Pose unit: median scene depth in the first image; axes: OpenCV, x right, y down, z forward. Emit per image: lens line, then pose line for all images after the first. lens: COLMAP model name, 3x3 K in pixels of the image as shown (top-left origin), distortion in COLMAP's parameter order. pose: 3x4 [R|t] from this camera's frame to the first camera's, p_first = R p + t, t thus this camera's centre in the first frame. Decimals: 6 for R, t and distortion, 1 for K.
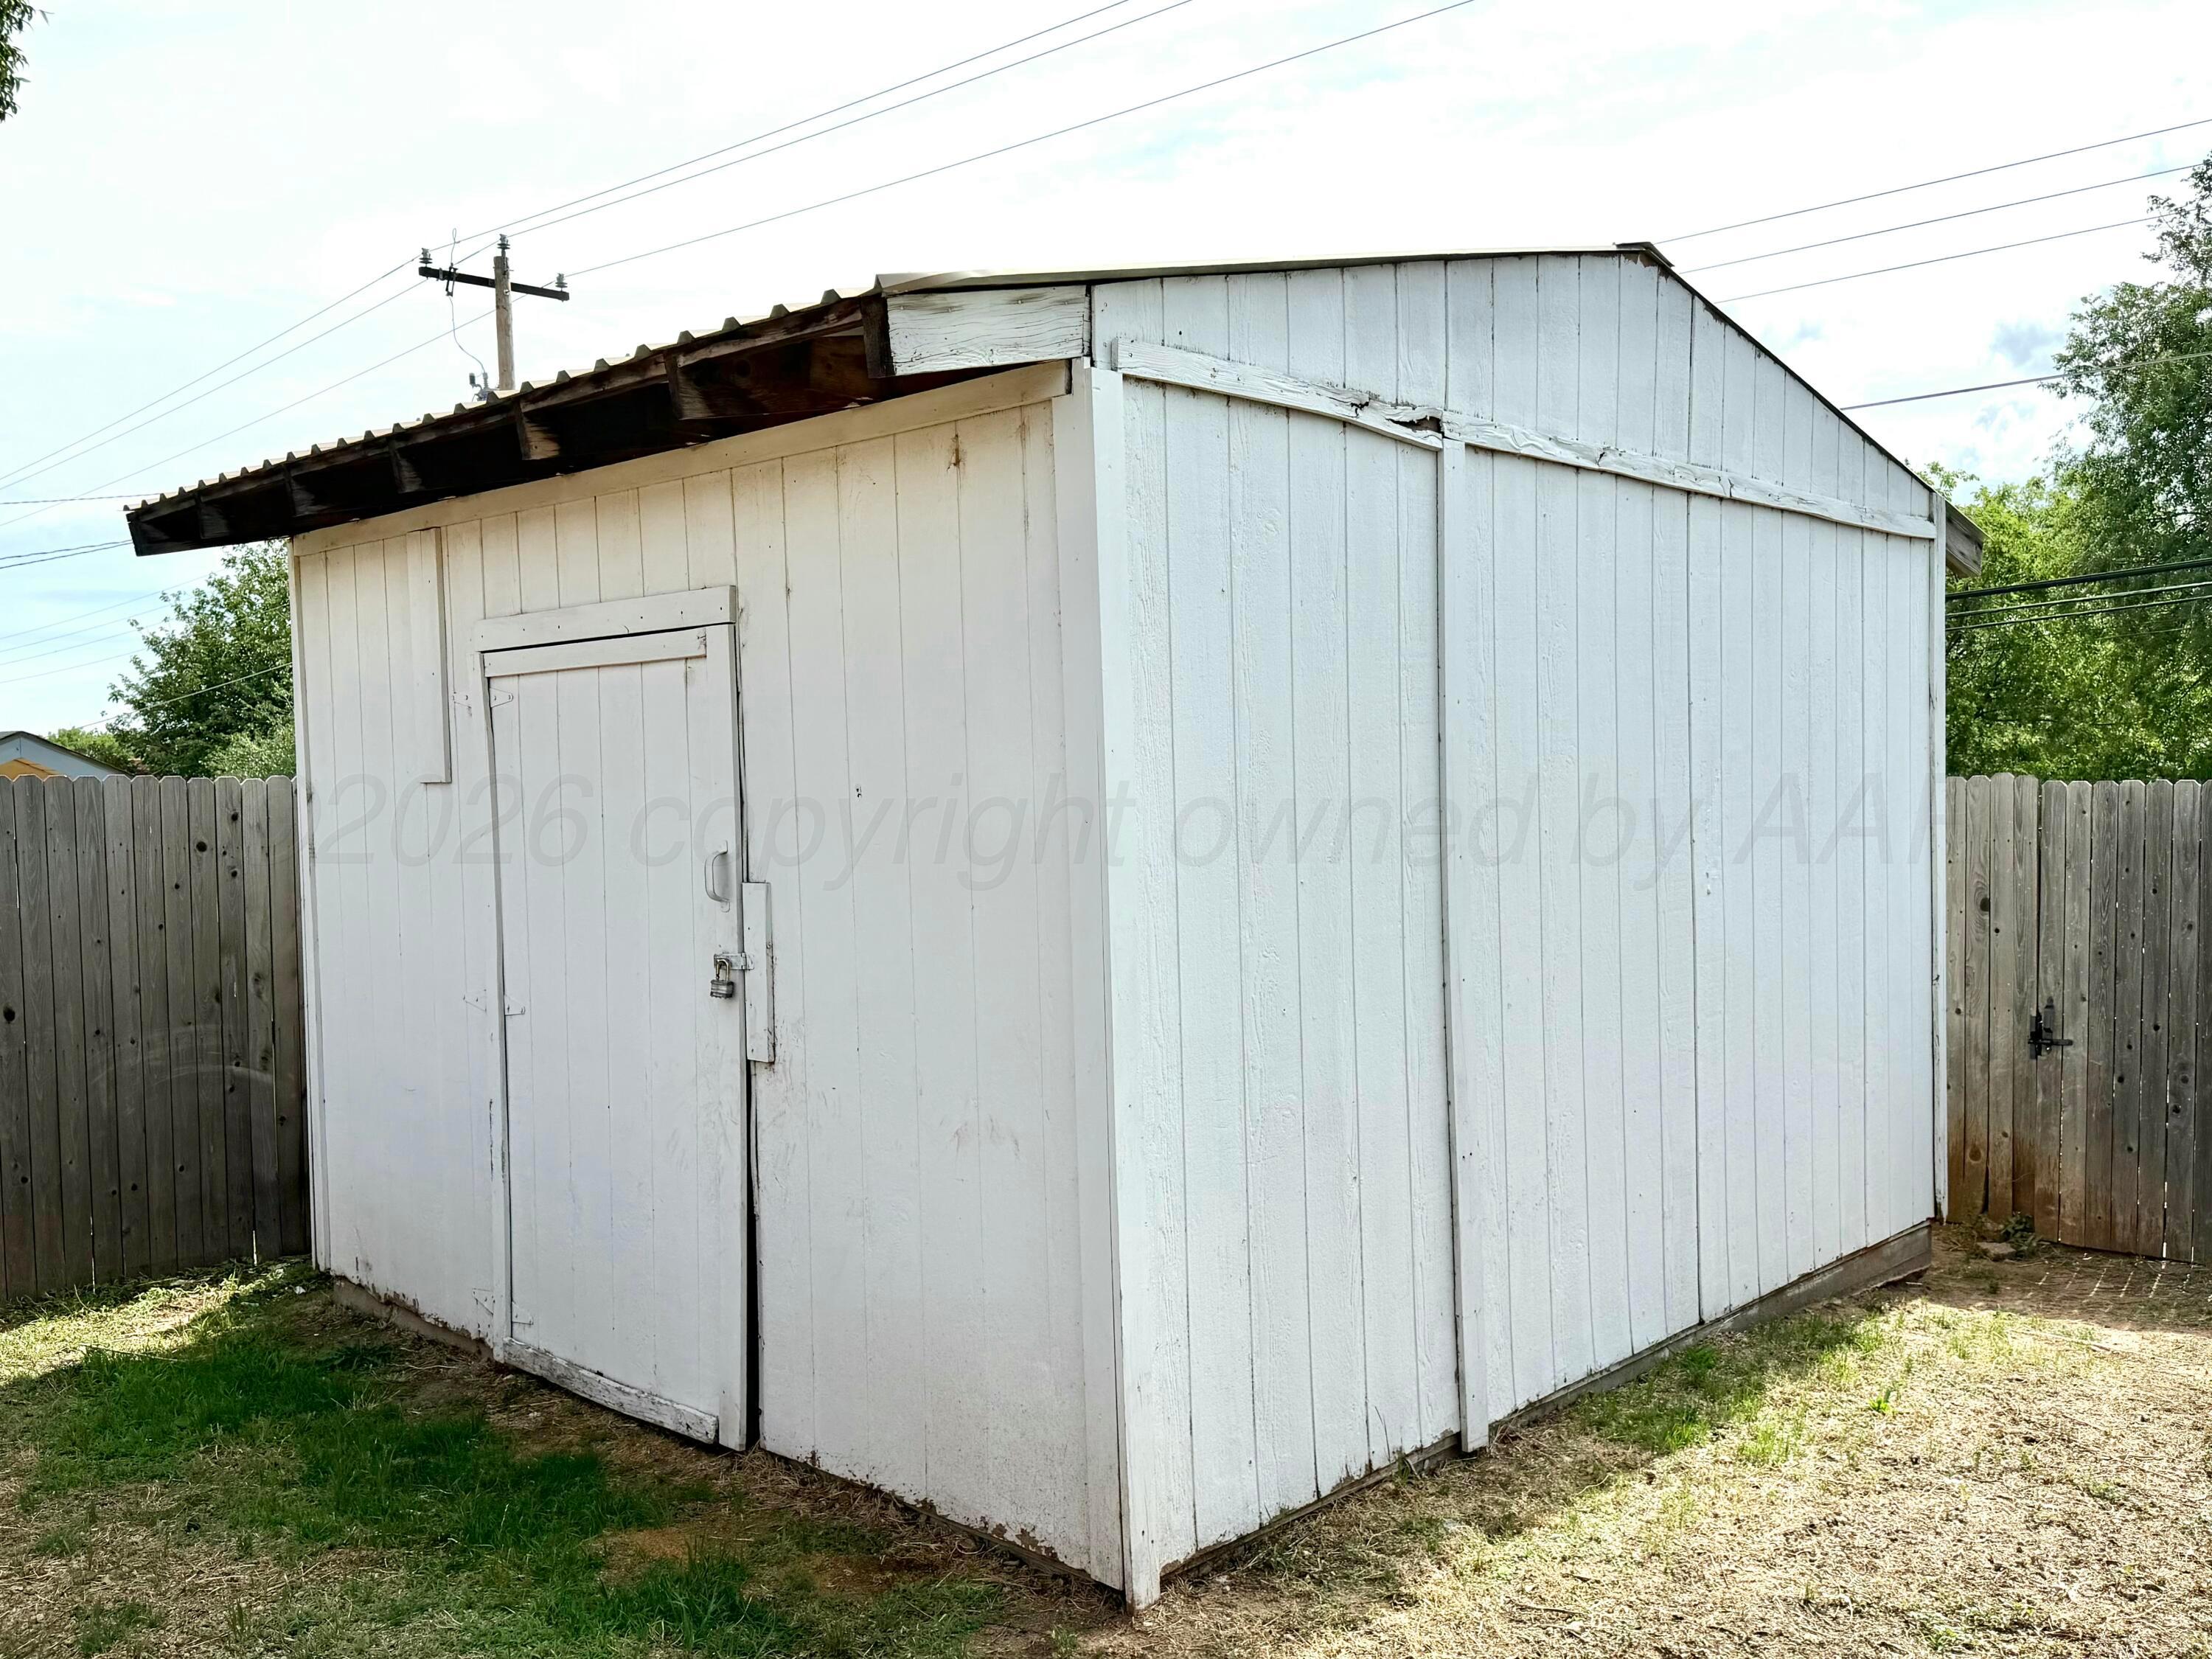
lens RADIAL K [[1991.1, 0, 1108.4], [0, 1991.1, 830.8], [0, 0, 1]] dist [0.134492, -0.220679]
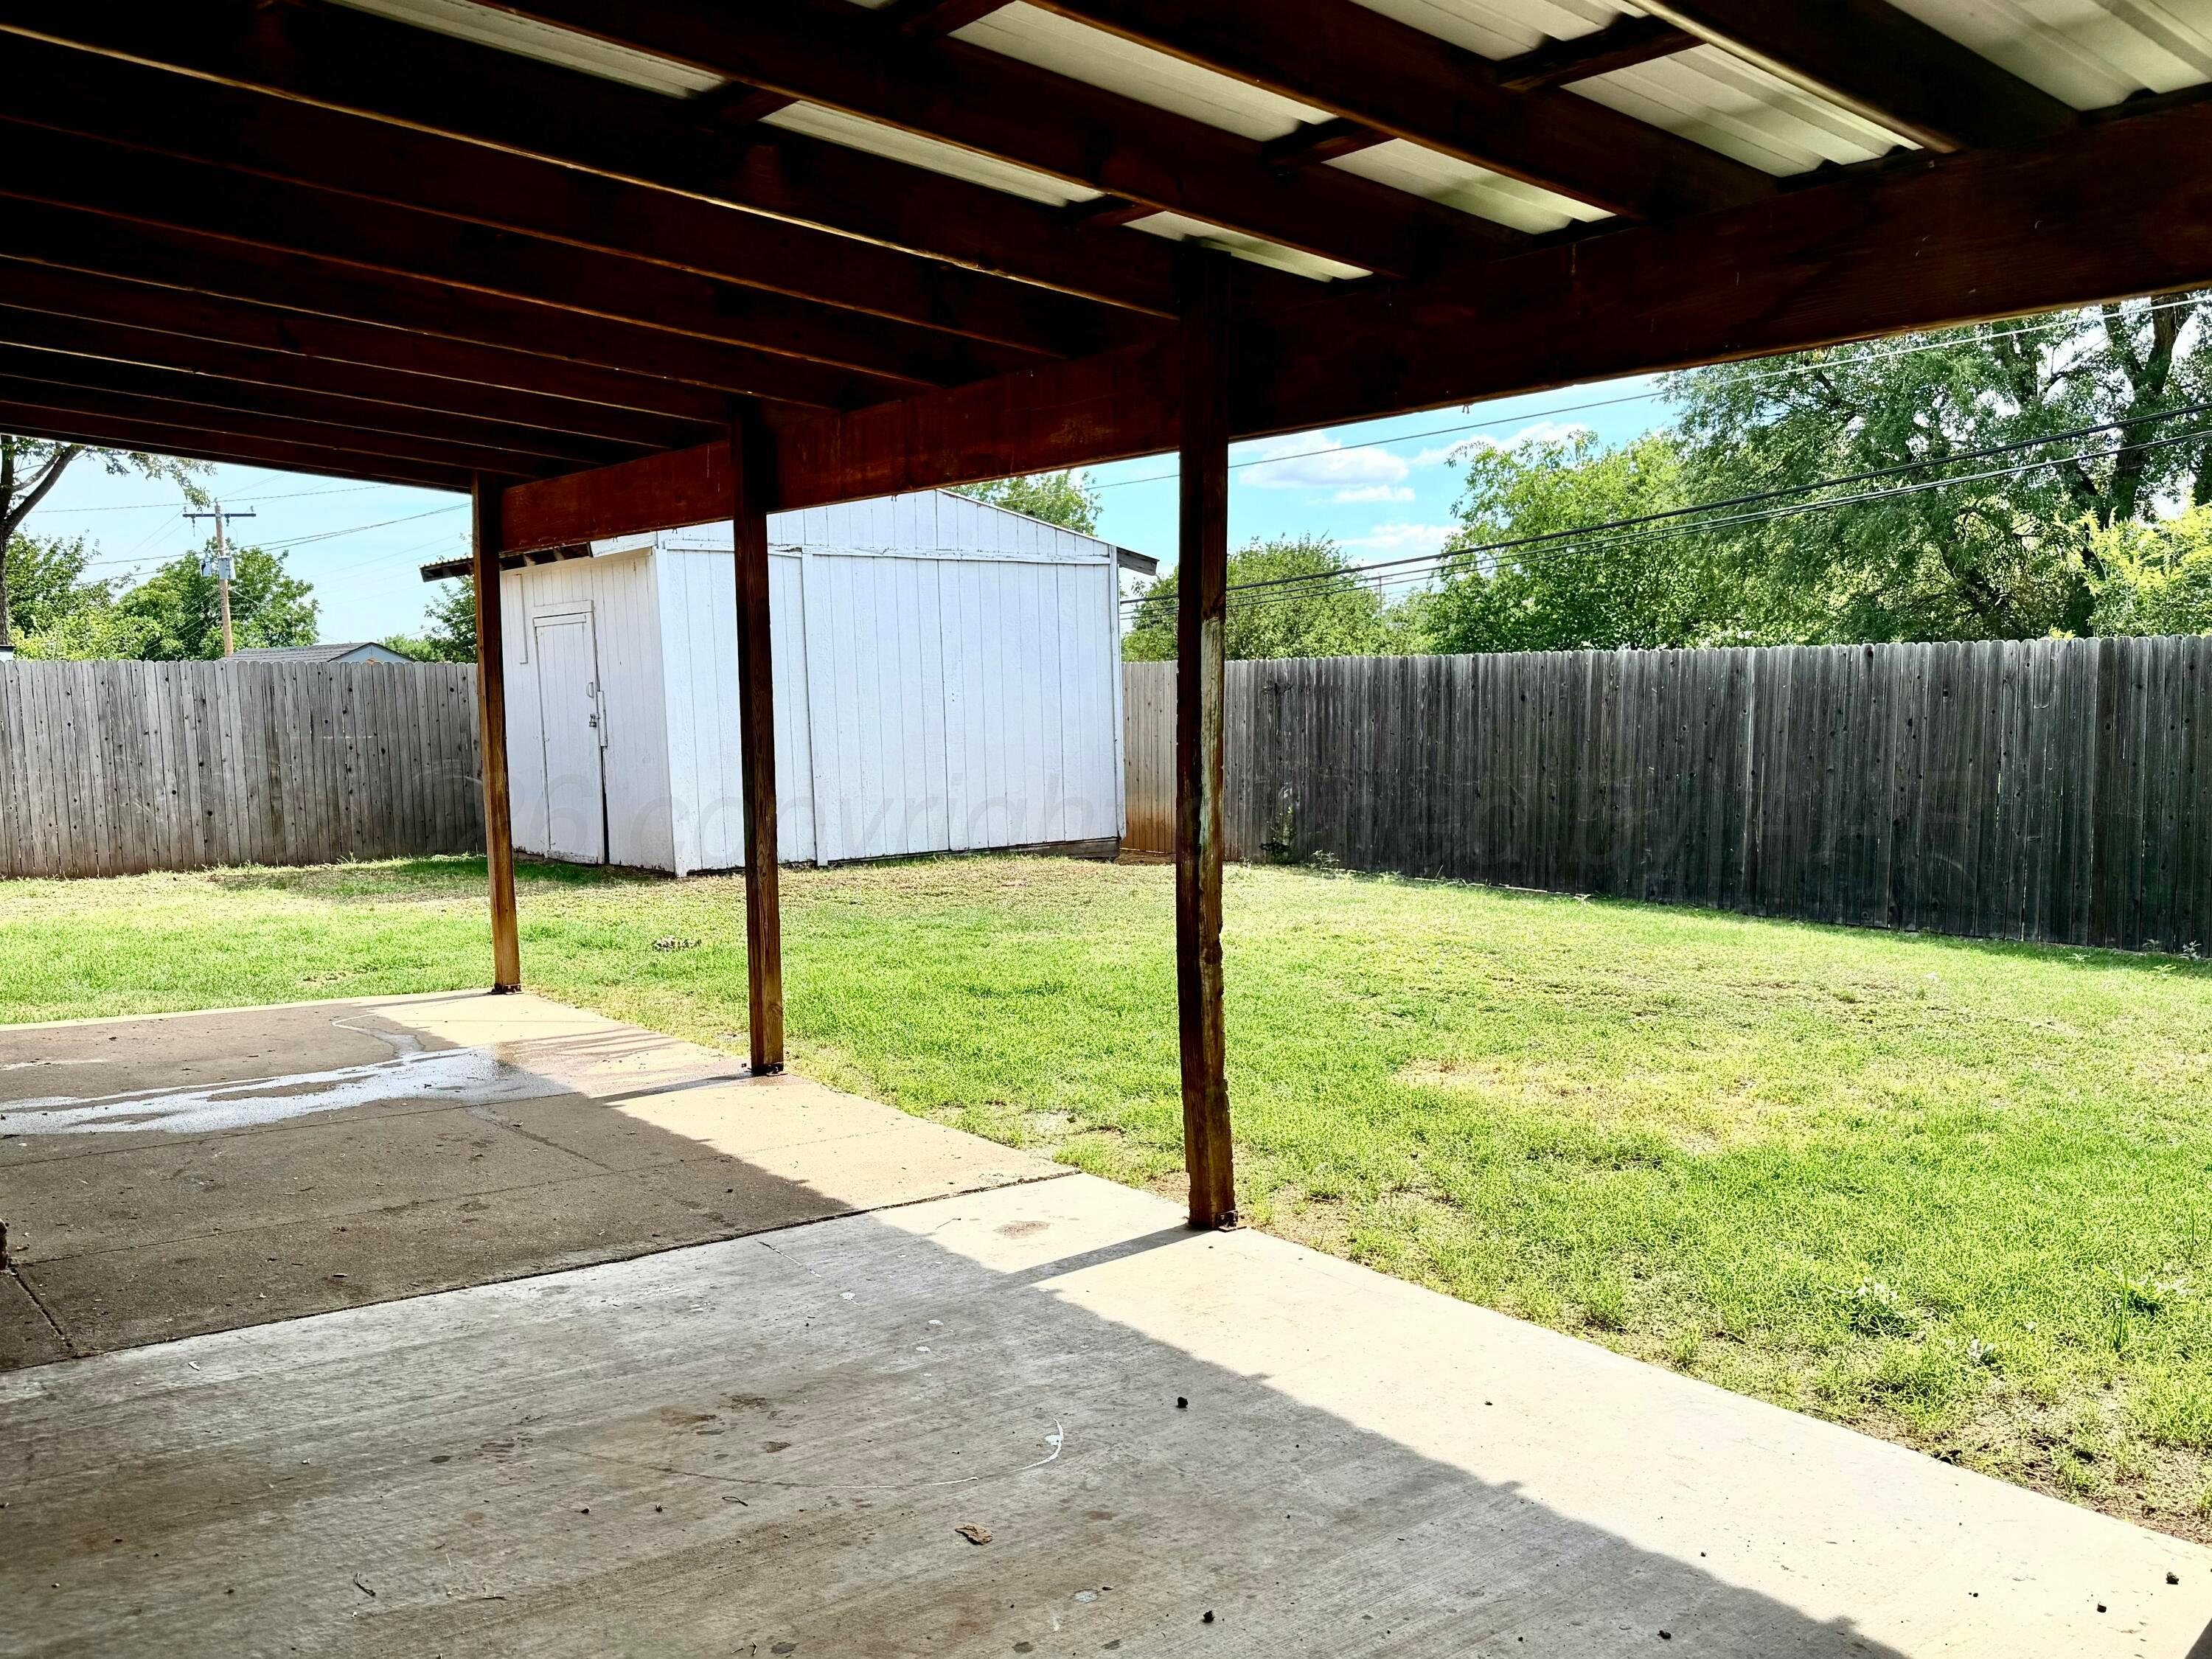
lens RADIAL K [[1991.1, 0, 1108.4], [0, 1991.1, 830.8], [0, 0, 1]] dist [0.134492, -0.220679]
pose [[0.990994, 0.003911, -0.133853, 0.740420], [0.002841, 0.998734, 0.050218, 0.061977], [0.133880, -0.050146, 0.989728, -1.466685]]
